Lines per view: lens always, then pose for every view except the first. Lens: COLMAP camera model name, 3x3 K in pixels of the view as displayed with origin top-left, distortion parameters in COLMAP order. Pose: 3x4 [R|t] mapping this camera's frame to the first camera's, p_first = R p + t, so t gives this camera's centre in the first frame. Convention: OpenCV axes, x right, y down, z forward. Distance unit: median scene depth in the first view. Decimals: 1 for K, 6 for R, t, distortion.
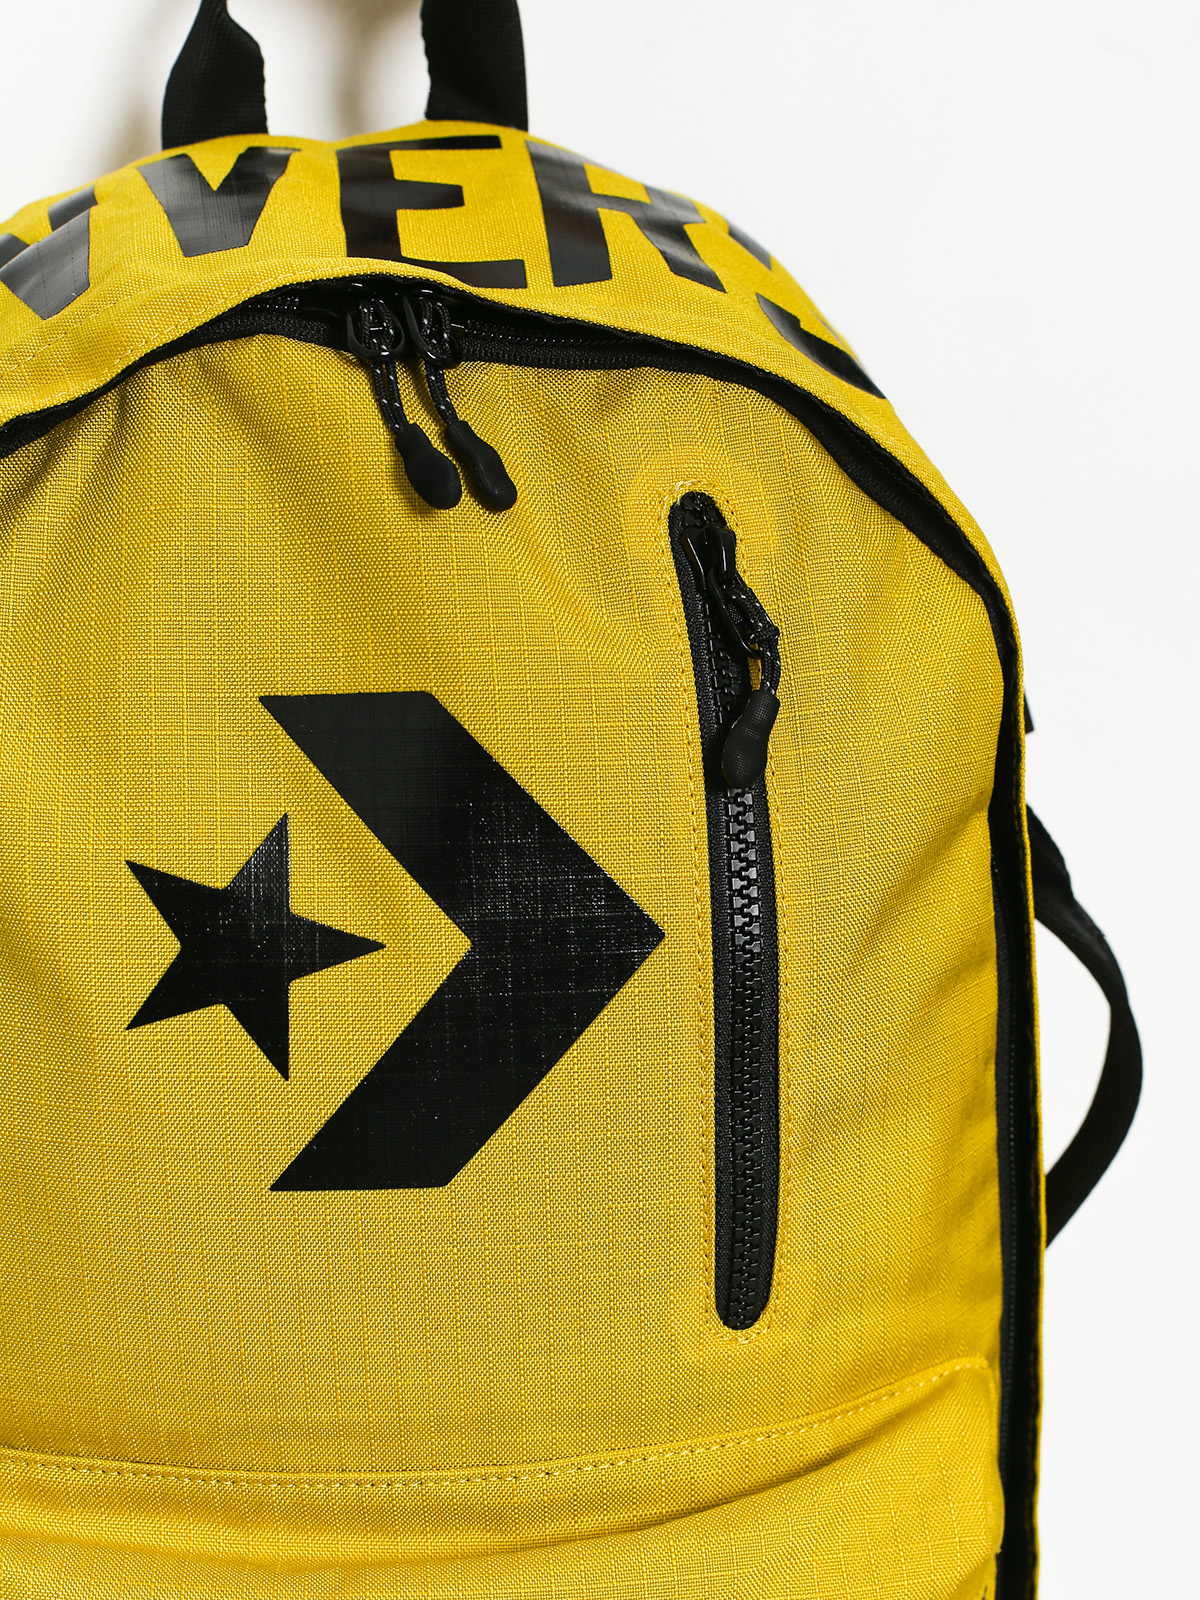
lens RADIAL K [[2271.3, 0, 600.0], [0, 2271.3, 800.0], [0, 0, 1]] dist [-0.231879, -0.010120]
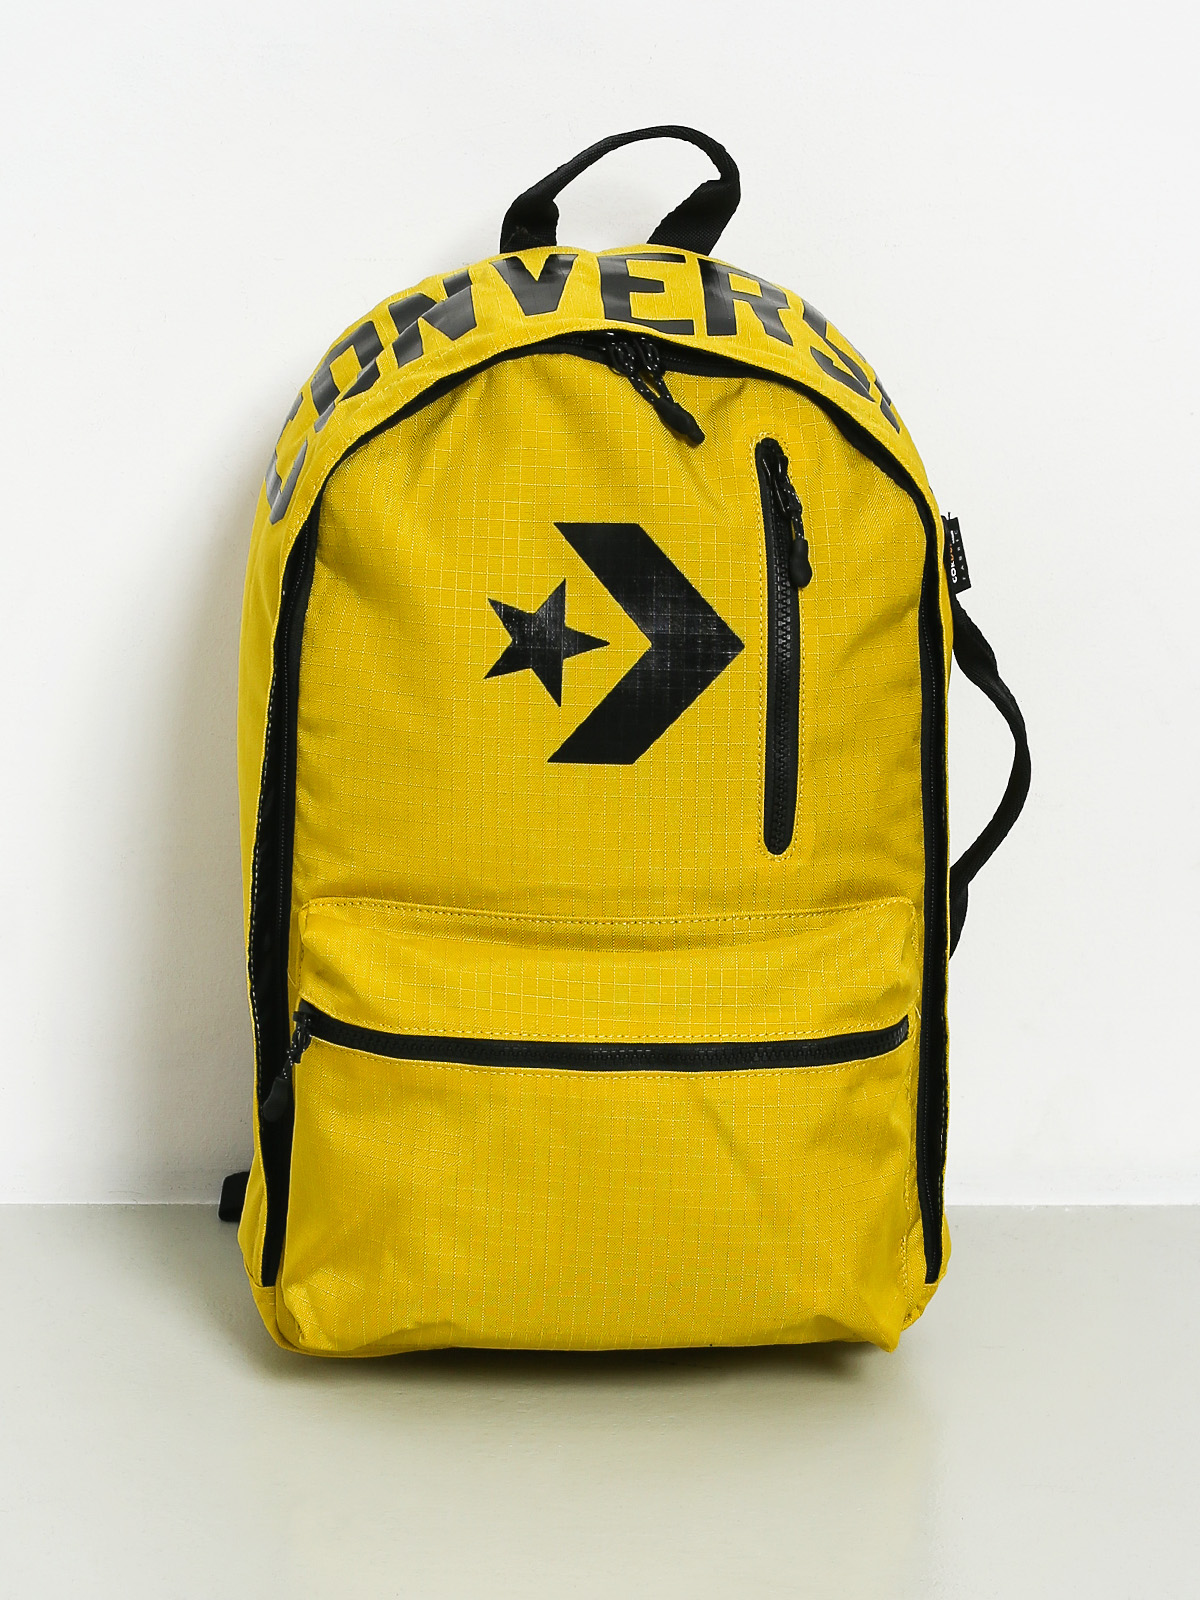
lens RADIAL K [[2270.7, 0, 600.0], [0, 2270.7, 800.0], [0, 0, 1]] dist [-0.501724, -0.010567]
pose [[0.995249, 0.048494, -0.084421, 0.076866], [-0.048735, 0.998811, -0.000787, 0.204304], [0.084282, 0.004898, 0.996430, -1.052233]]
